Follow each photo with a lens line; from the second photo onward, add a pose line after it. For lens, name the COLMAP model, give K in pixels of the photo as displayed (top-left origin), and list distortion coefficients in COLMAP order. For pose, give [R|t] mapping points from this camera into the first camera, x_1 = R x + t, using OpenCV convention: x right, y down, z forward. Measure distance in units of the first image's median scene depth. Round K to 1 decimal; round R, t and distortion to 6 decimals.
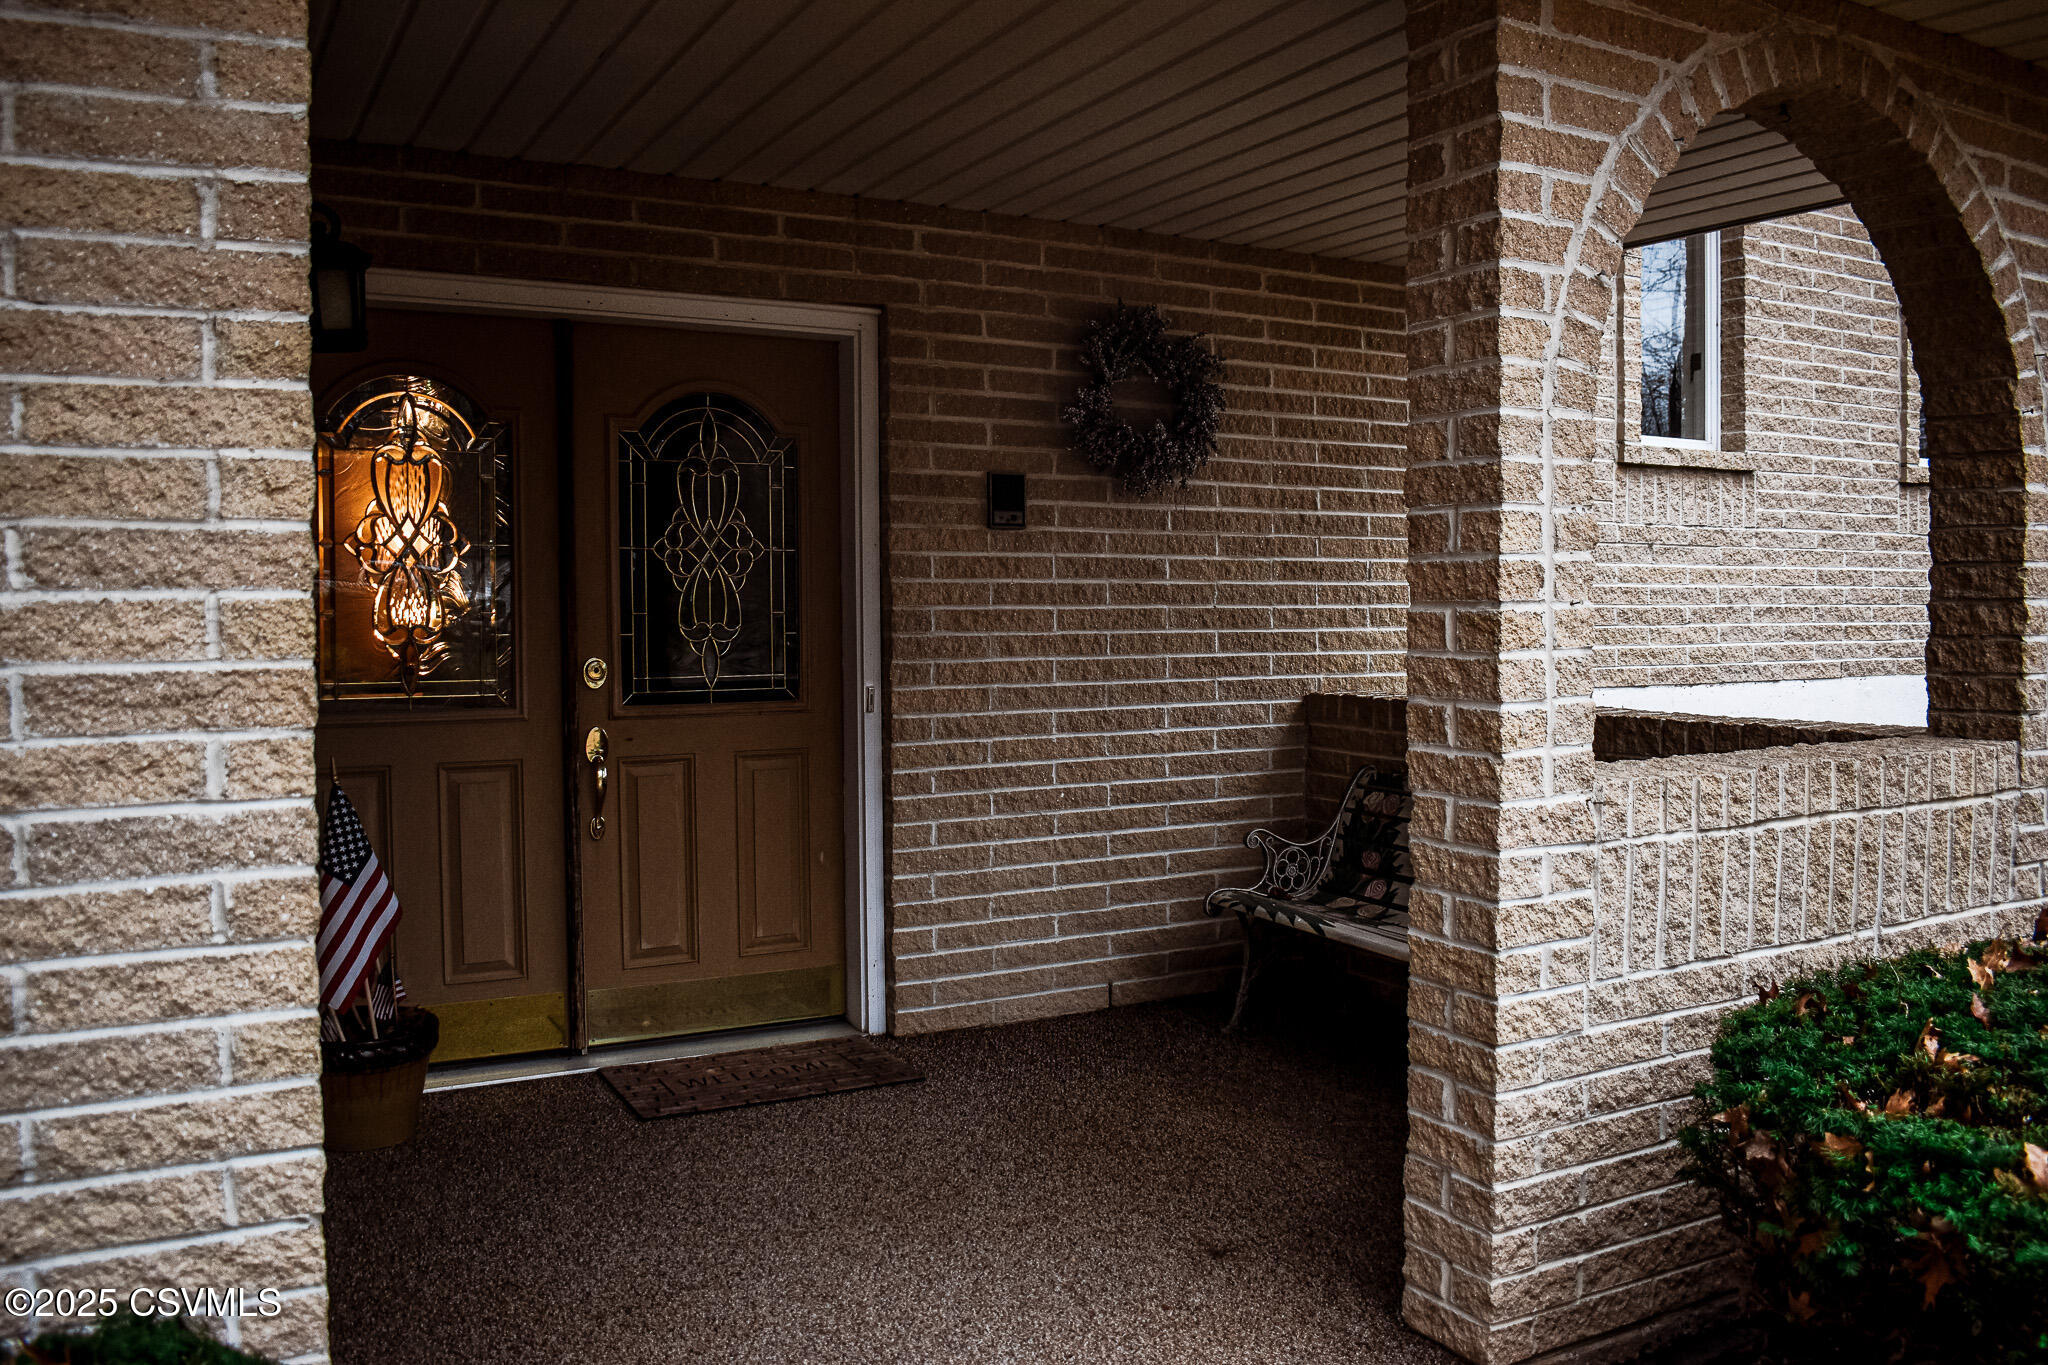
lens RADIAL K [[1627.7, 0, 1027.9], [0, 1627.7, 679.3], [0, 0, 1]] dist [-0.096484, 0.015056]
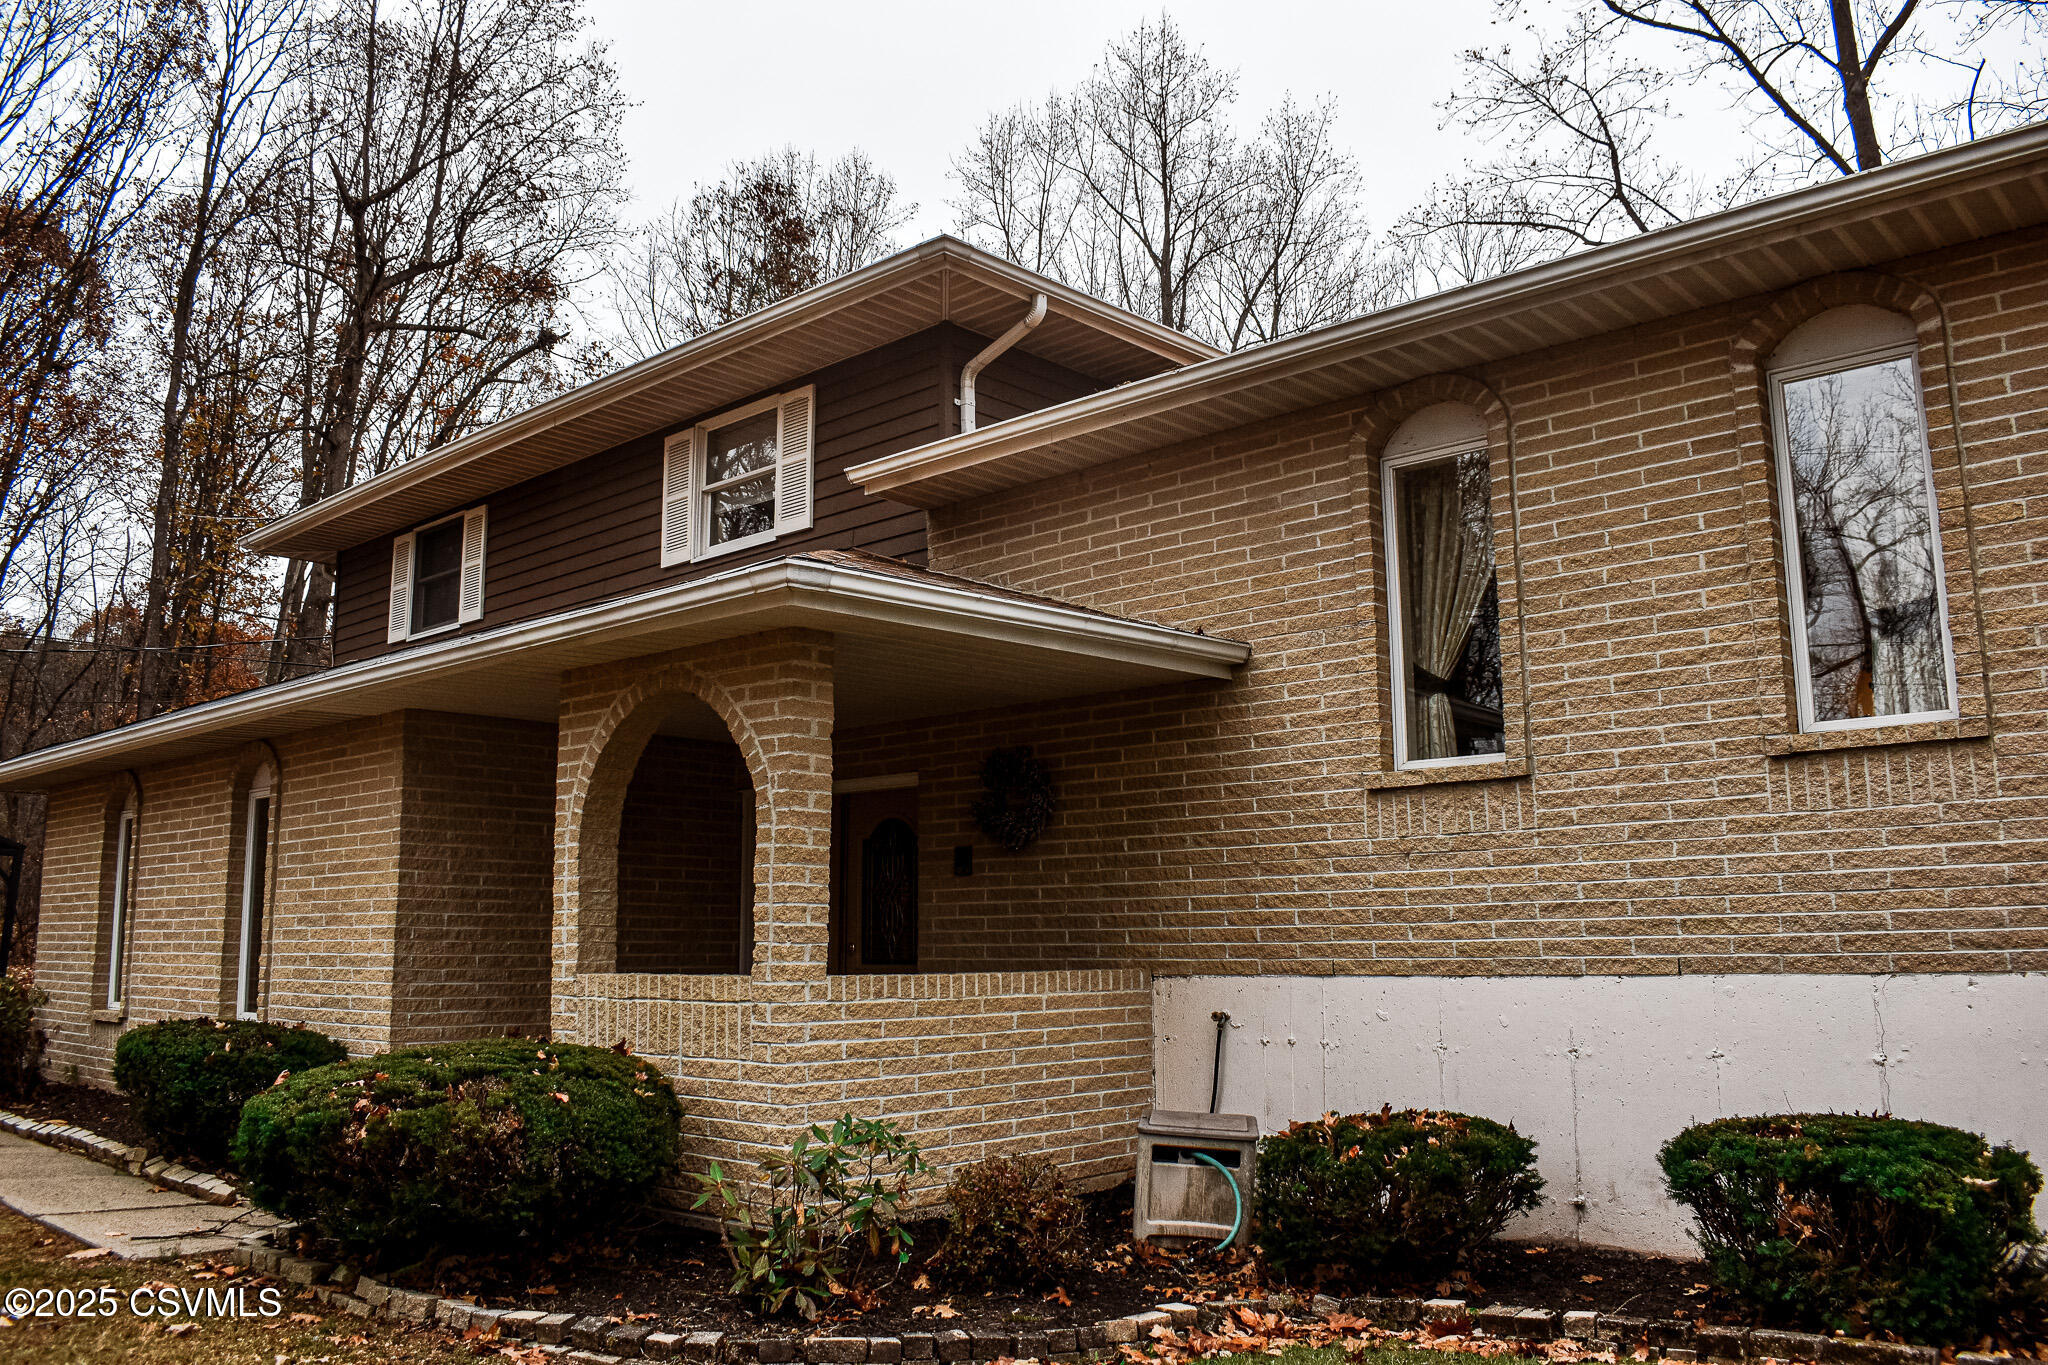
lens RADIAL K [[1627.7, 0, 1028.7], [0, 1627.7, 676.3], [0, 0, 1]] dist [-0.096484, 0.015056]
pose [[0.327055, -0.152849, -0.932562, 1.408412], [-0.038106, 0.983897, -0.174626, 0.005451], [0.944237, 0.092649, 0.315964, 0.347638]]
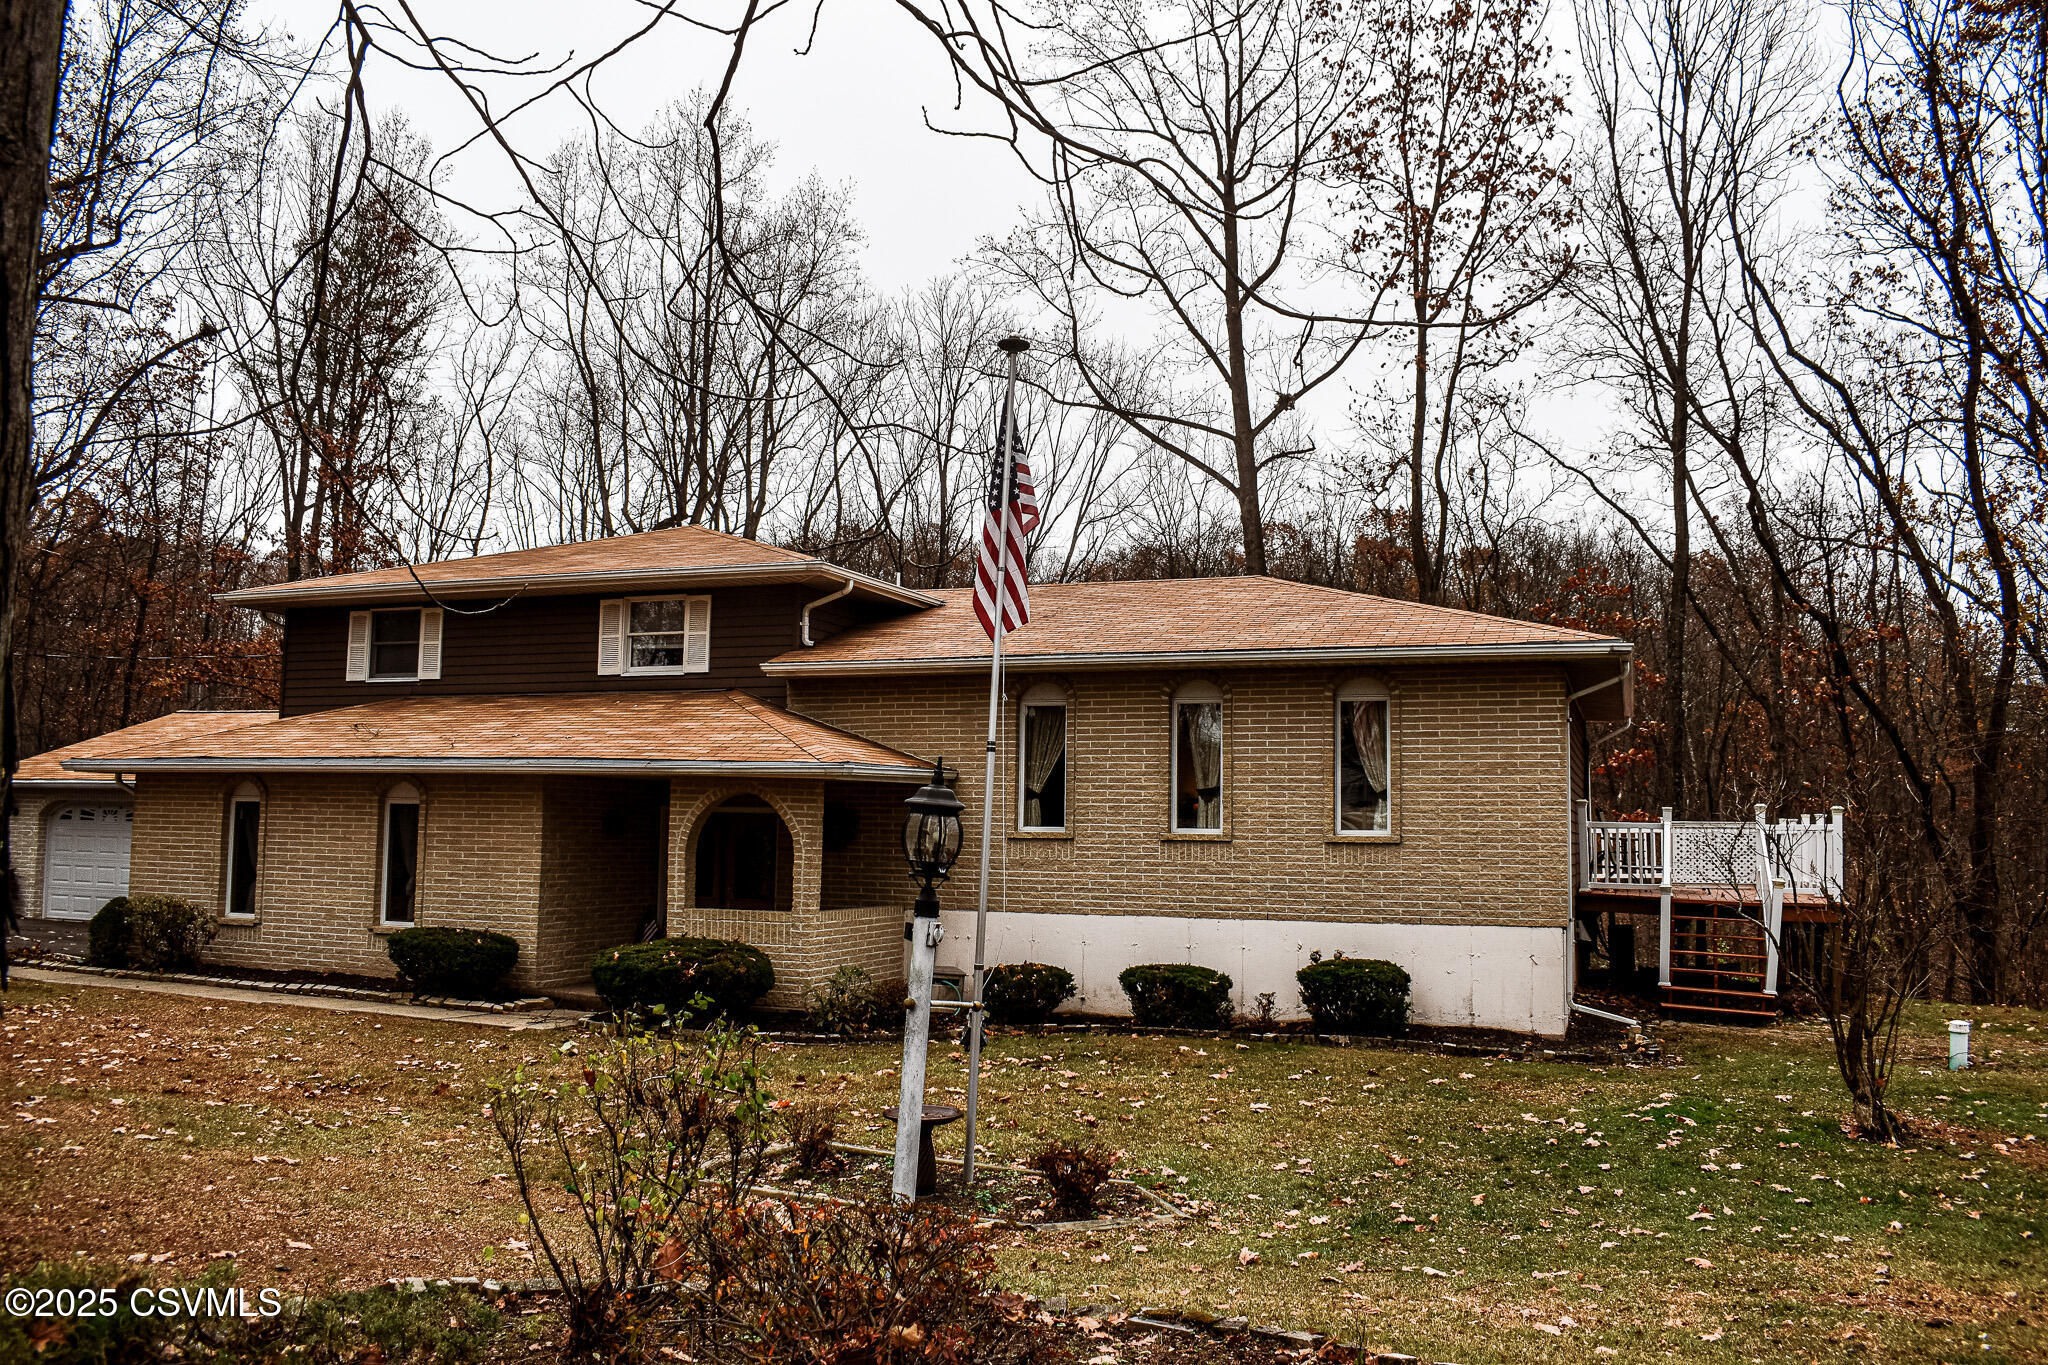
lens RADIAL K [[1627.7, 0, 1008.5], [0, 1627.7, 694.7], [0, 0, 1]] dist [-0.096484, 0.015056]
pose [[0.649379, -0.049783, -0.758834, 2.647359], [-0.054015, 0.992315, -0.111325, -0.058665], [0.758544, 0.113281, 0.641699, -0.979740]]
